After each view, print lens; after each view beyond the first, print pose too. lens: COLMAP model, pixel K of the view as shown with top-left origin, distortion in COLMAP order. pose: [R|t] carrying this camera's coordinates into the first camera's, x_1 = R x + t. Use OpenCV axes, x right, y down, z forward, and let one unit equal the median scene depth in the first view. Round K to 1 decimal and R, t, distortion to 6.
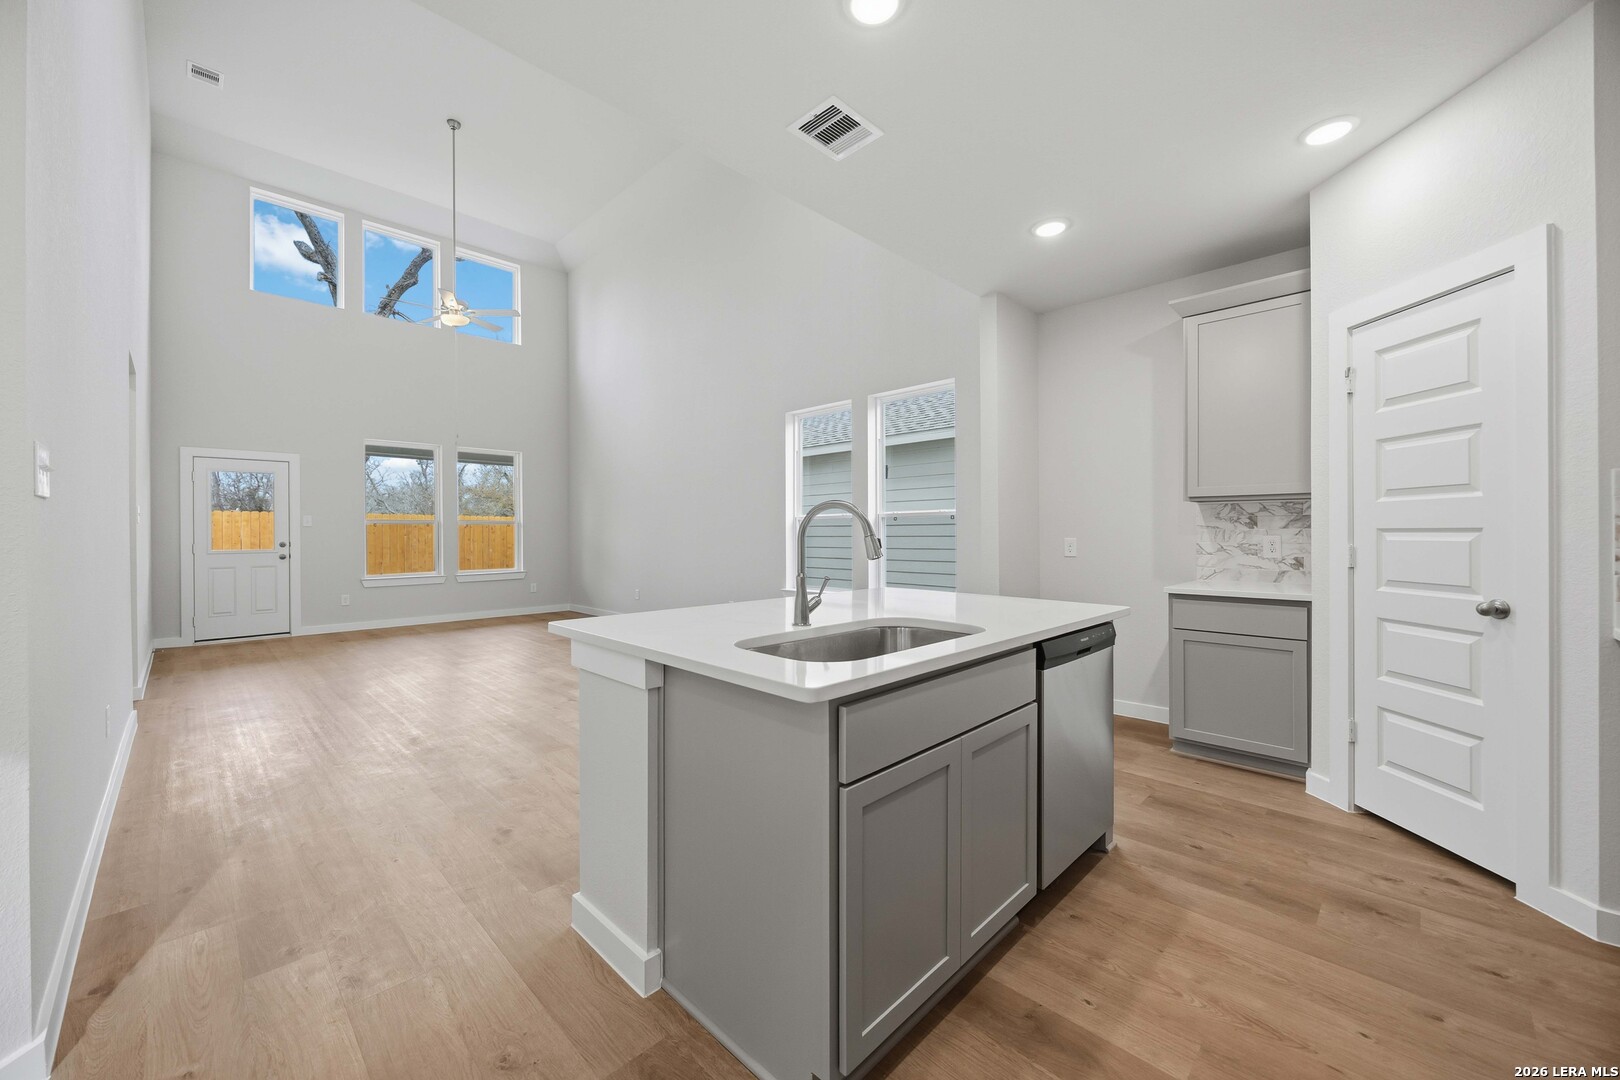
lens RADIAL K [[625.6, 0, 803.7], [0, 625.6, 531.6], [0, 0, 1]] dist [-0.000568, 0.000321]
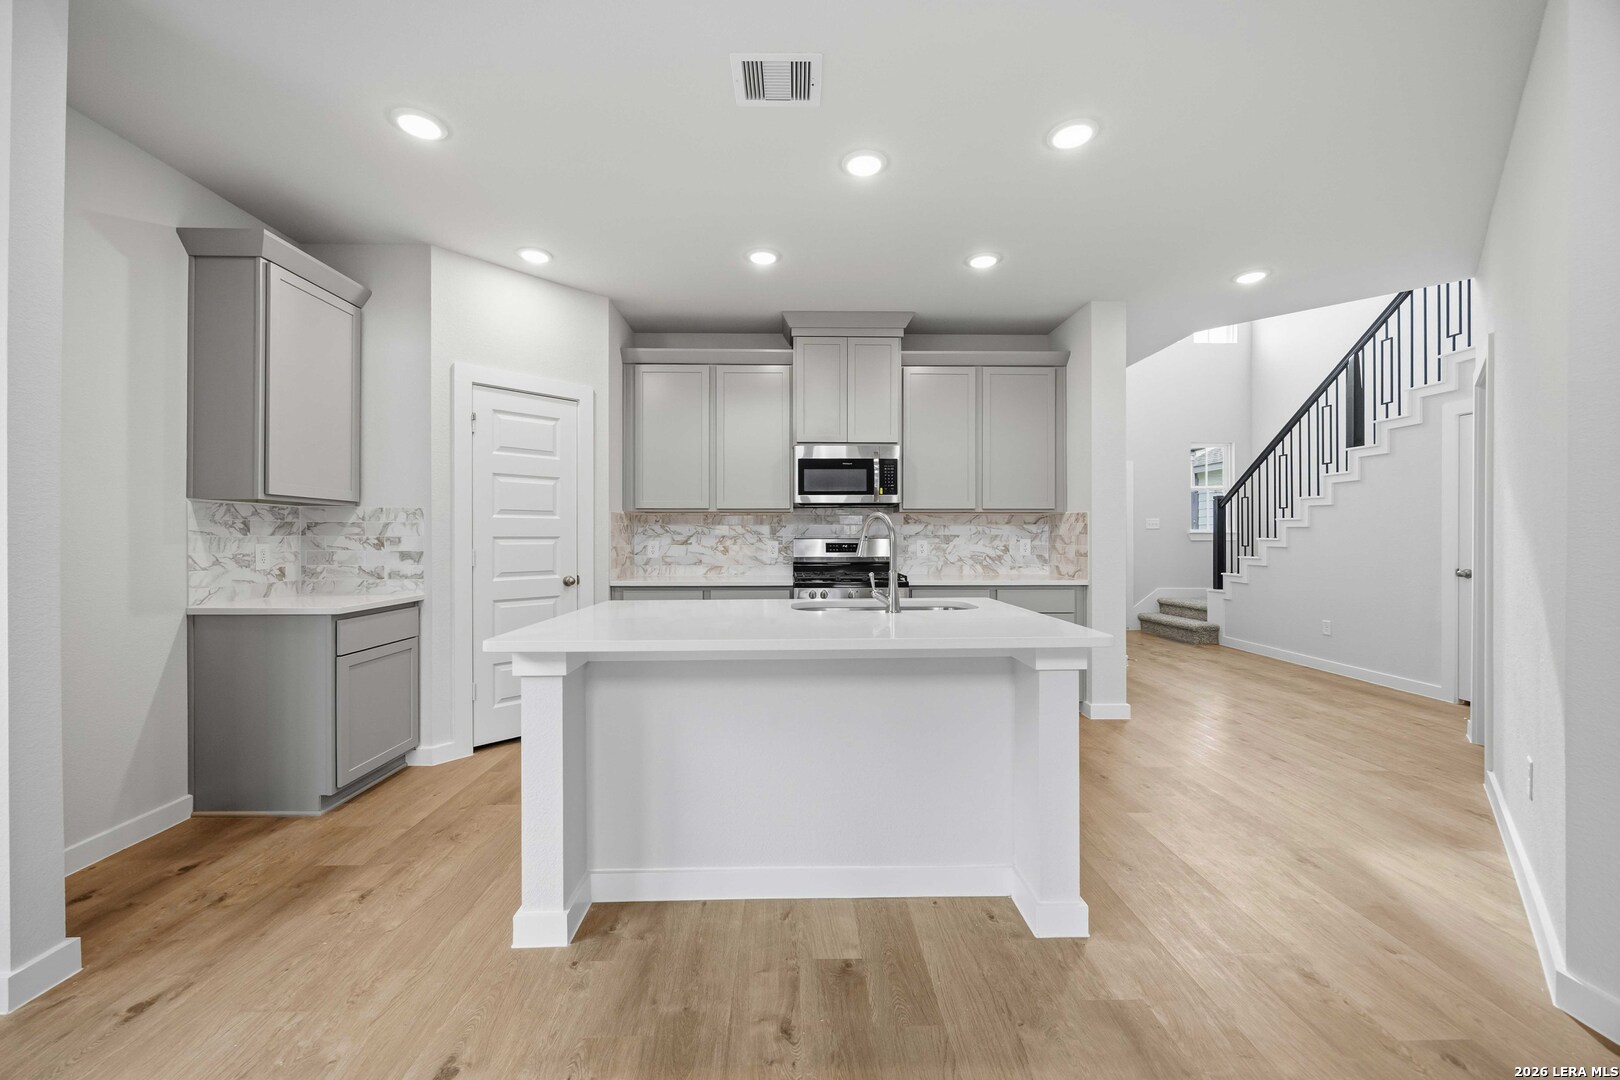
lens RADIAL K [[625.6, 0, 816.0], [0, 625.6, 535.9], [0, 0, 1]] dist [-0.000568, 0.000321]
pose [[-0.733256, 0.007200, 0.679914, -0.526989], [0.004080, 0.999973, -0.006188, 0.004999], [-0.679940, -0.001764, -0.733266, 1.447369]]
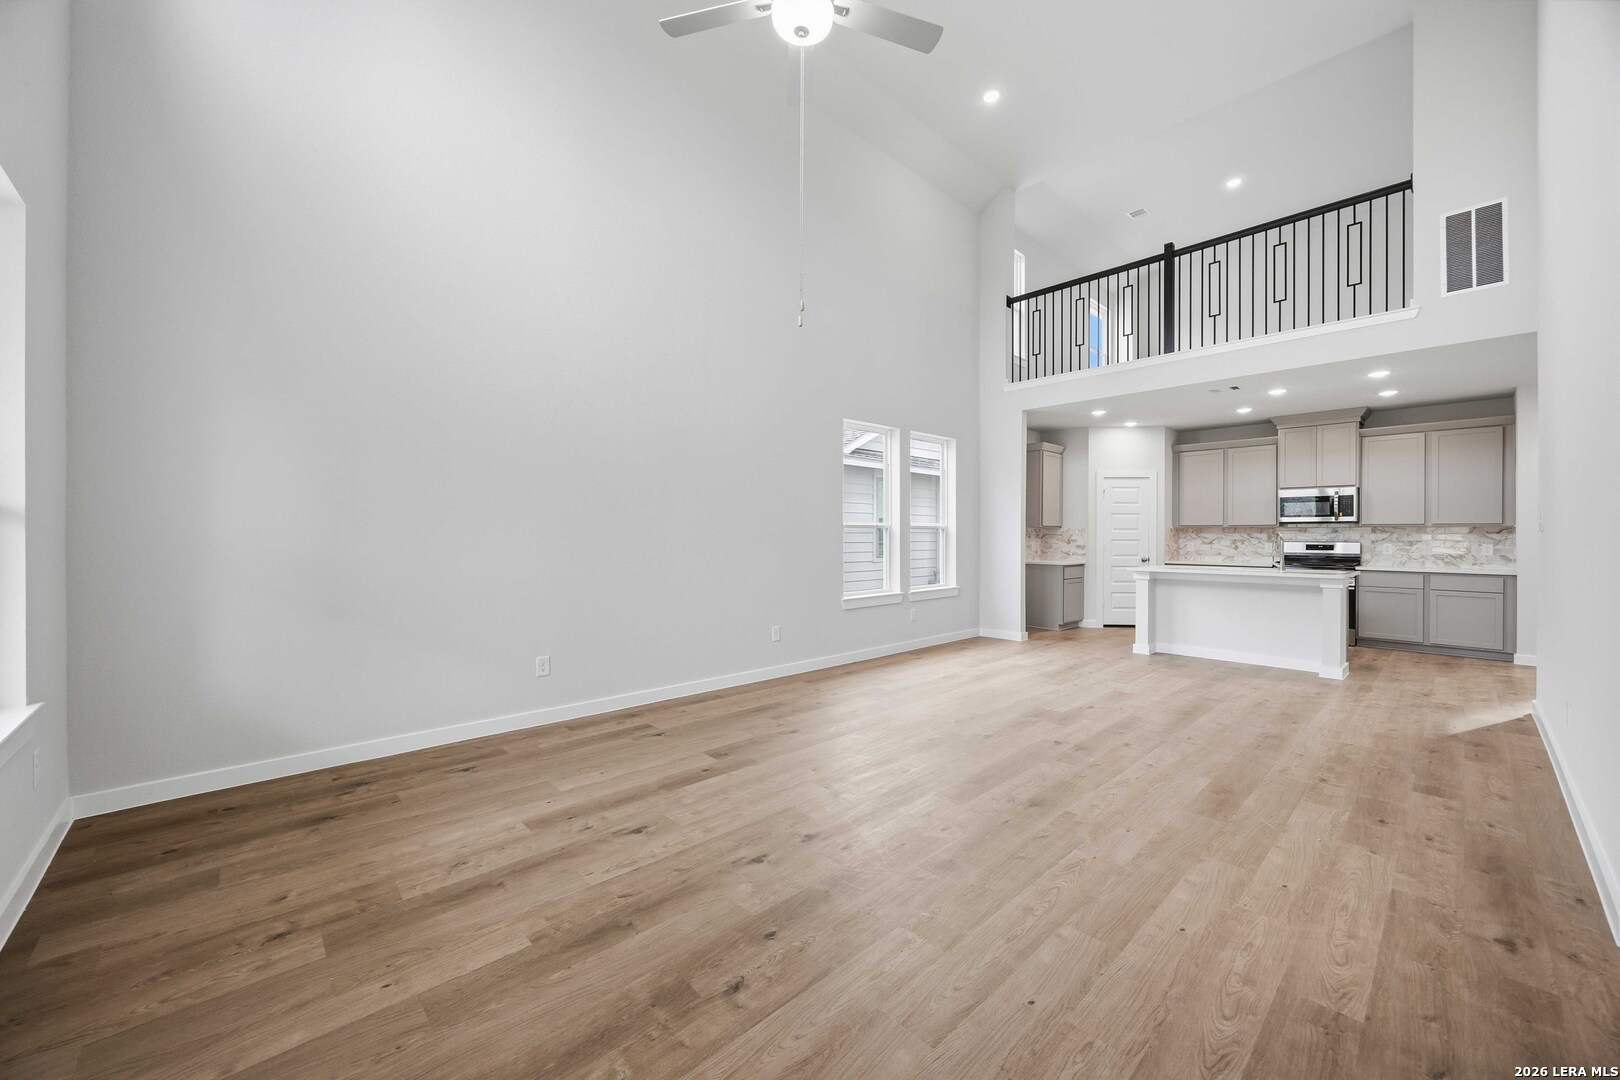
lens RADIAL K [[608.4, 0, 798.7], [0, 608.4, 537.1], [0, 0, 1]] dist [-0.007207, -0.000068]
pose [[0.047590, -0.000618, 0.998867, -2.311844], [-0.003888, 0.999992, 0.000804, -0.013592], [-0.998859, -0.003922, 0.047587, 2.393846]]
